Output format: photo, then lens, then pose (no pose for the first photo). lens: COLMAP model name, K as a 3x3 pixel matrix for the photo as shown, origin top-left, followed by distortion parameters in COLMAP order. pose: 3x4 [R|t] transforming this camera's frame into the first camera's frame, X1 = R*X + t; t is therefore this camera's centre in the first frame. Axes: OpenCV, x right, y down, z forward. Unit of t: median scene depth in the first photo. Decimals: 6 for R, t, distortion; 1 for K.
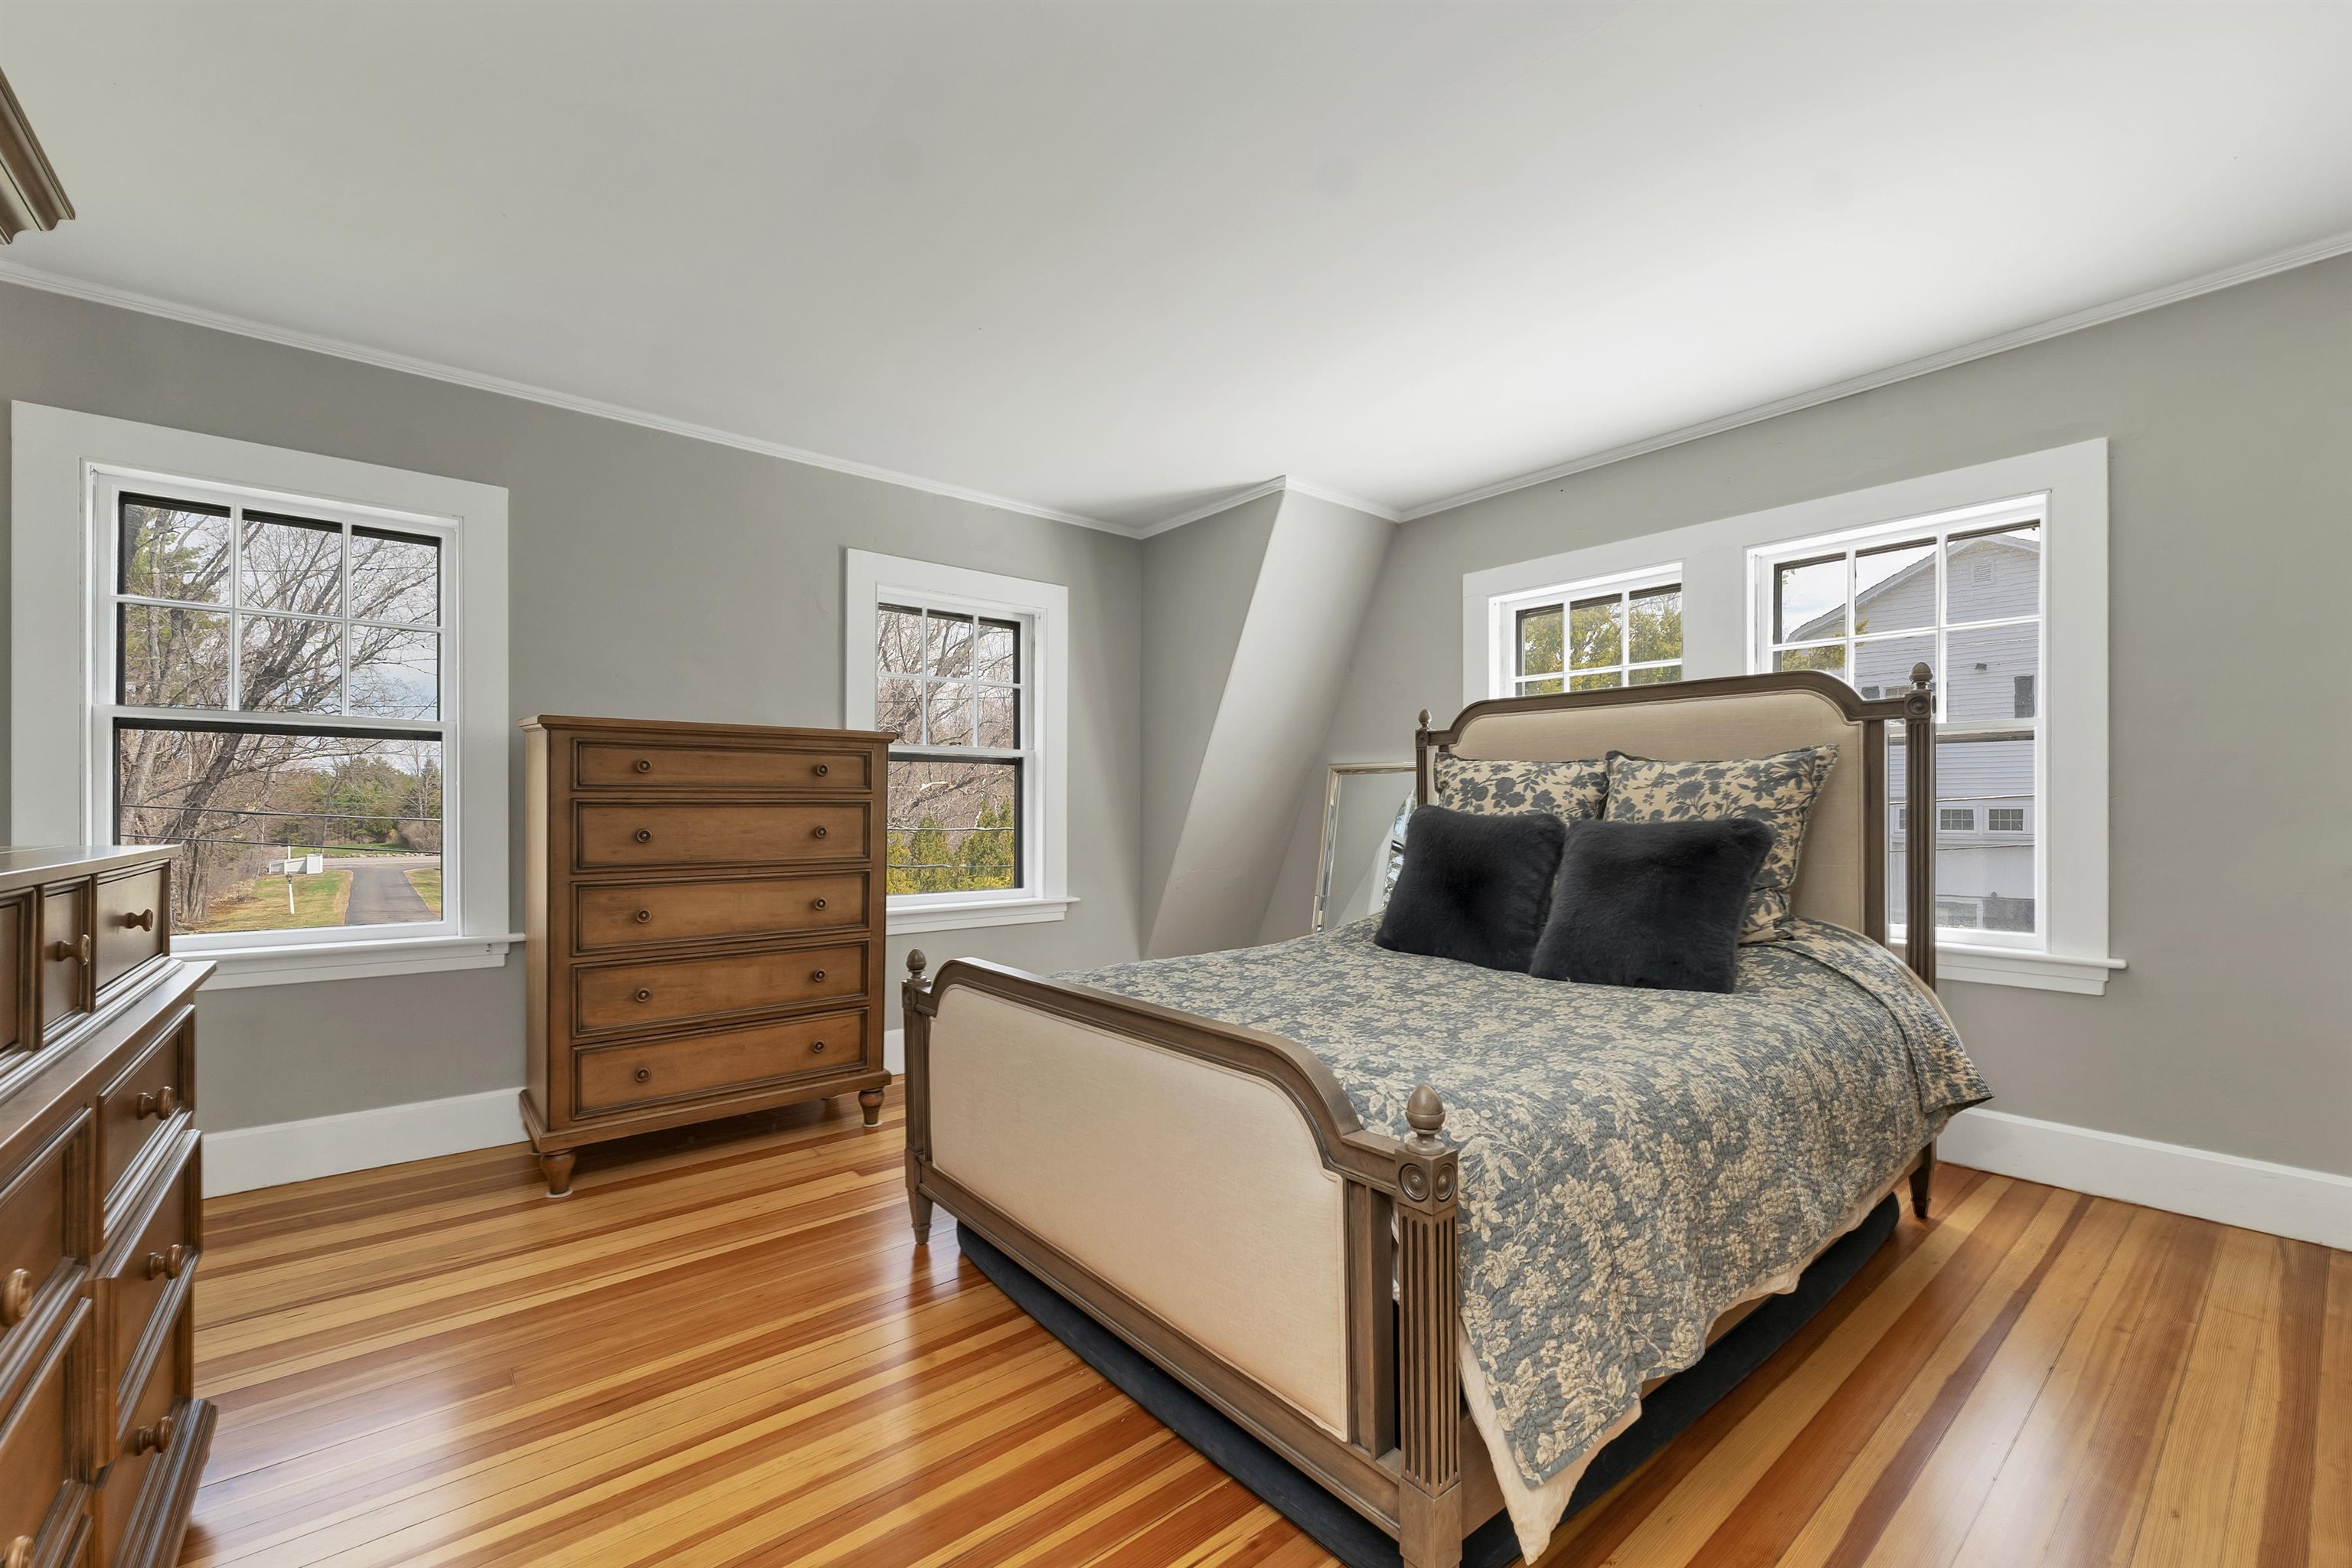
lens RADIAL K [[990.8, 0, 1161.8], [0, 990.8, 805.9], [0, 0, 1]] dist [-0.000327, 0.000066]
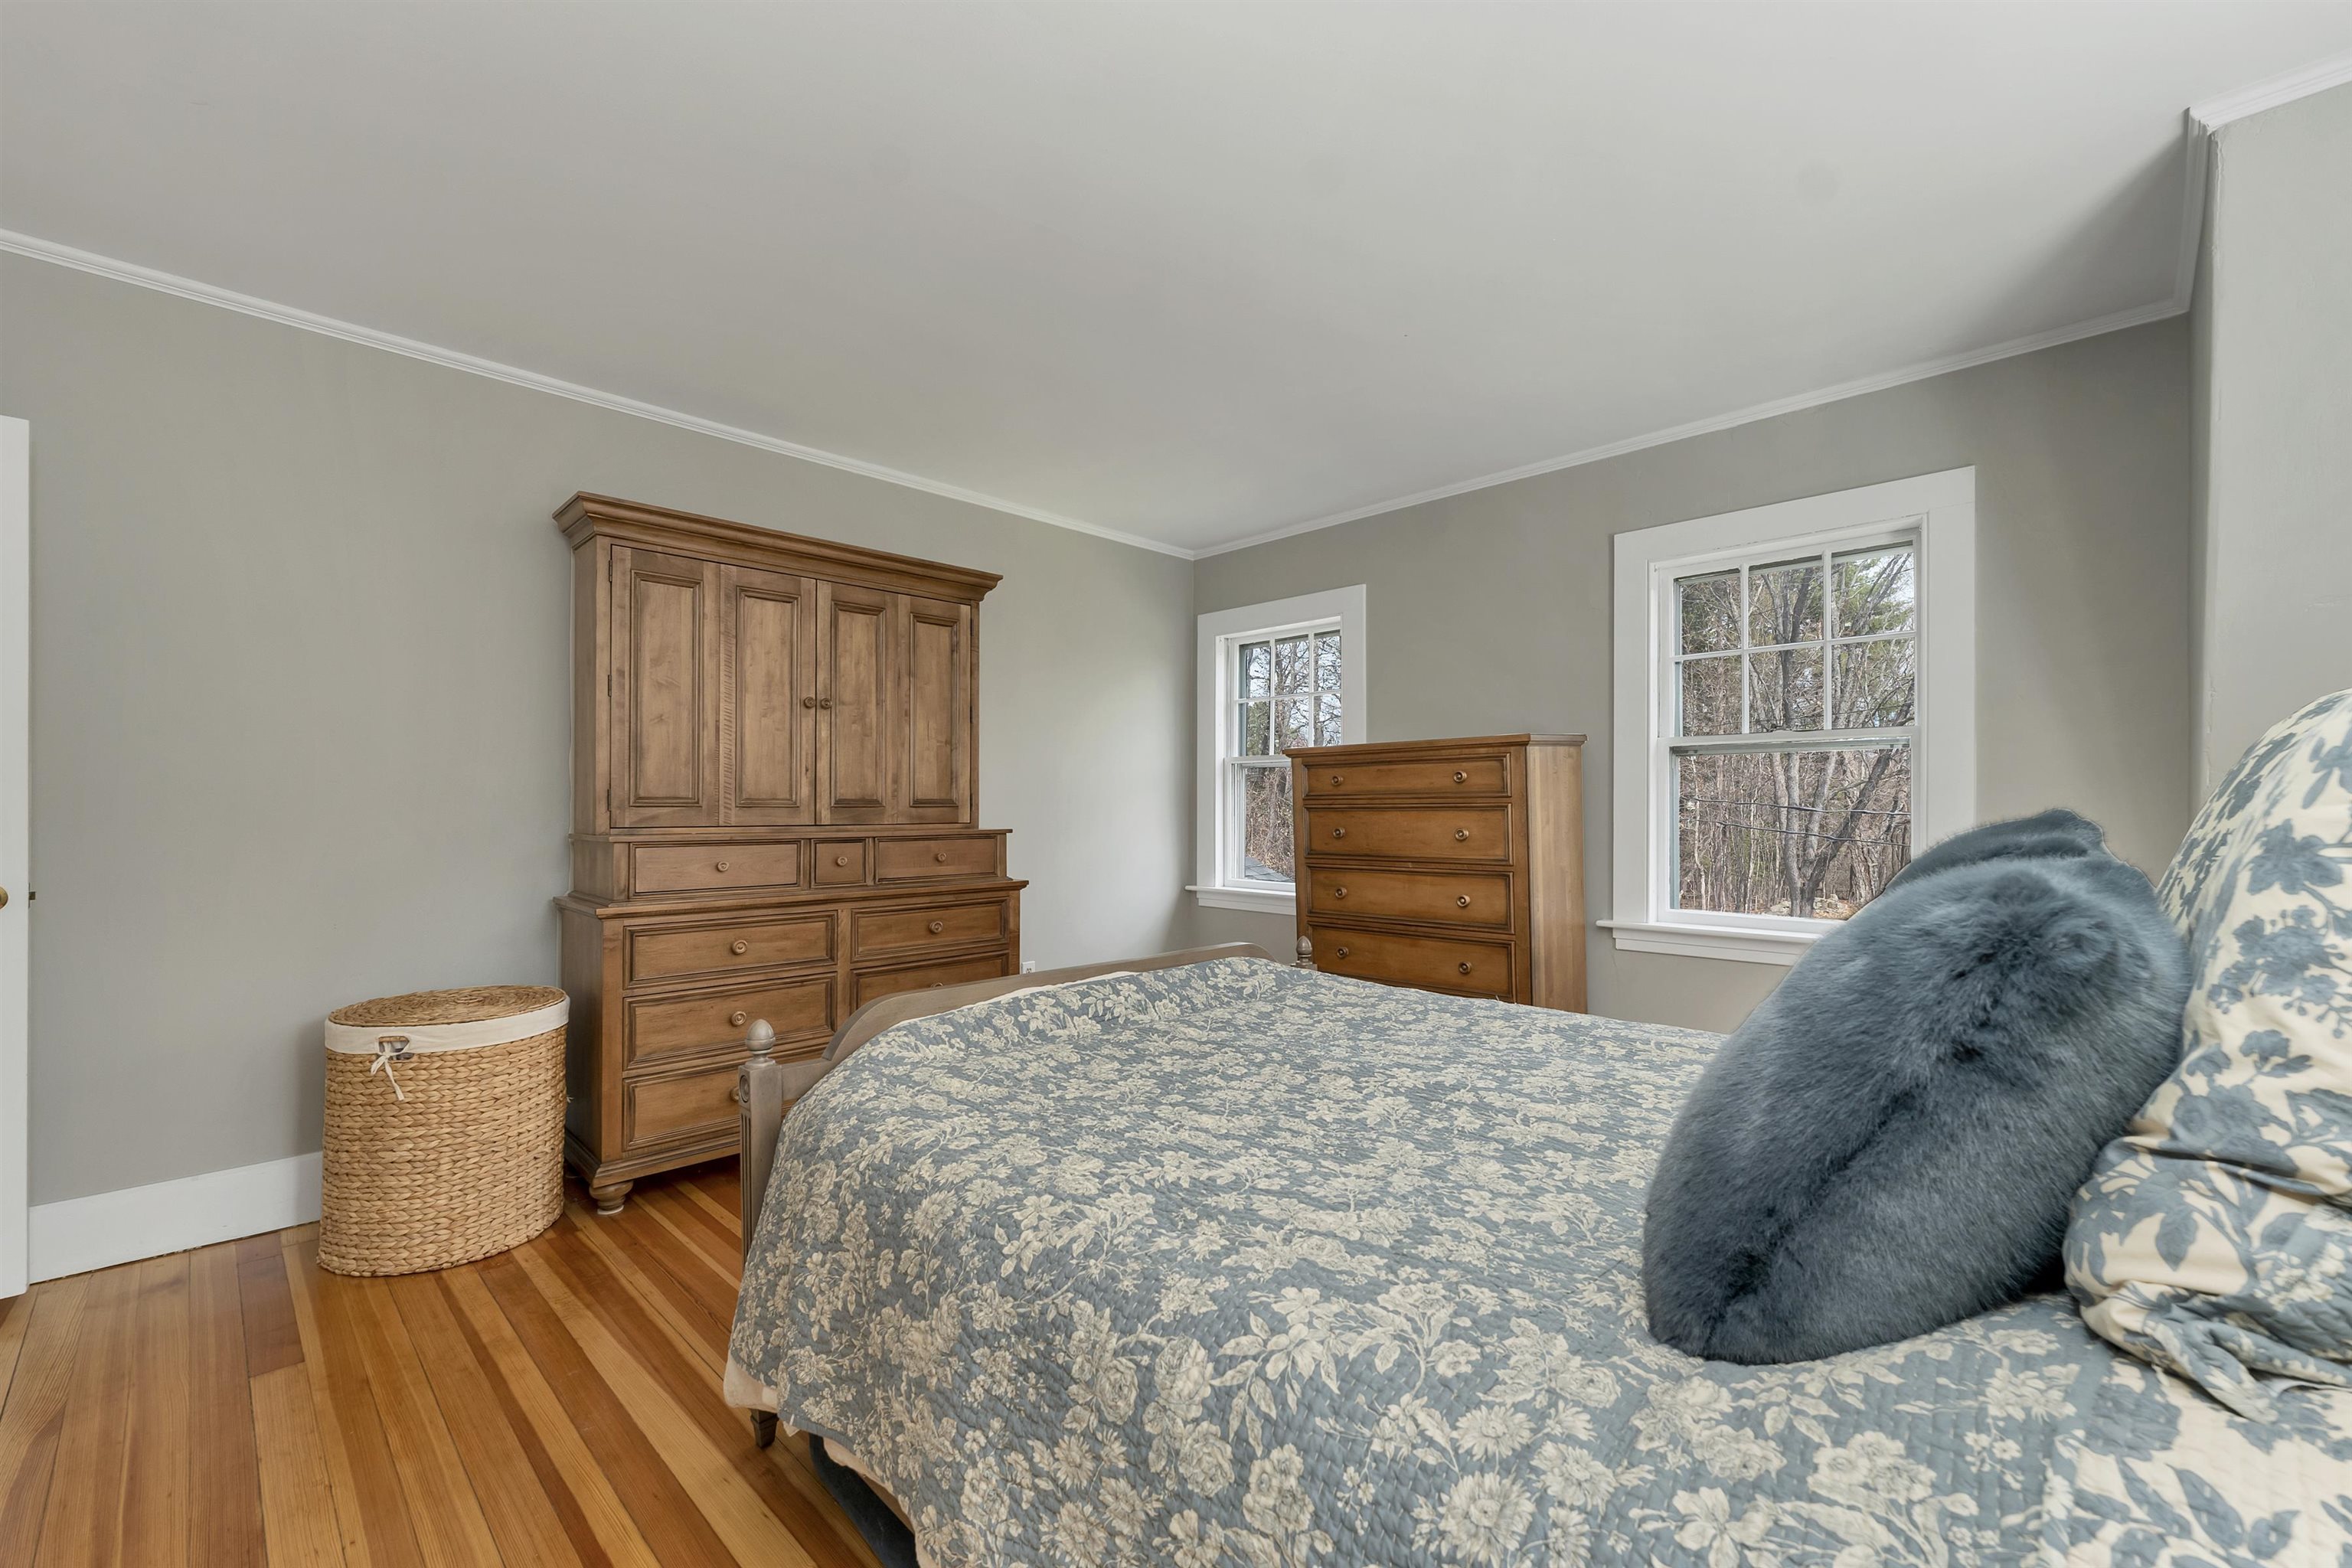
lens RADIAL K [[990.8, 0, 1179.0], [0, 990.8, 786.9], [0, 0, 1]] dist [-0.000327, 0.000066]
pose [[0.076285, -0.019643, -0.996893, 0.789274], [0.008889, 0.999780, -0.019019, -0.007784], [0.997046, -0.007411, 0.076442, 0.682057]]
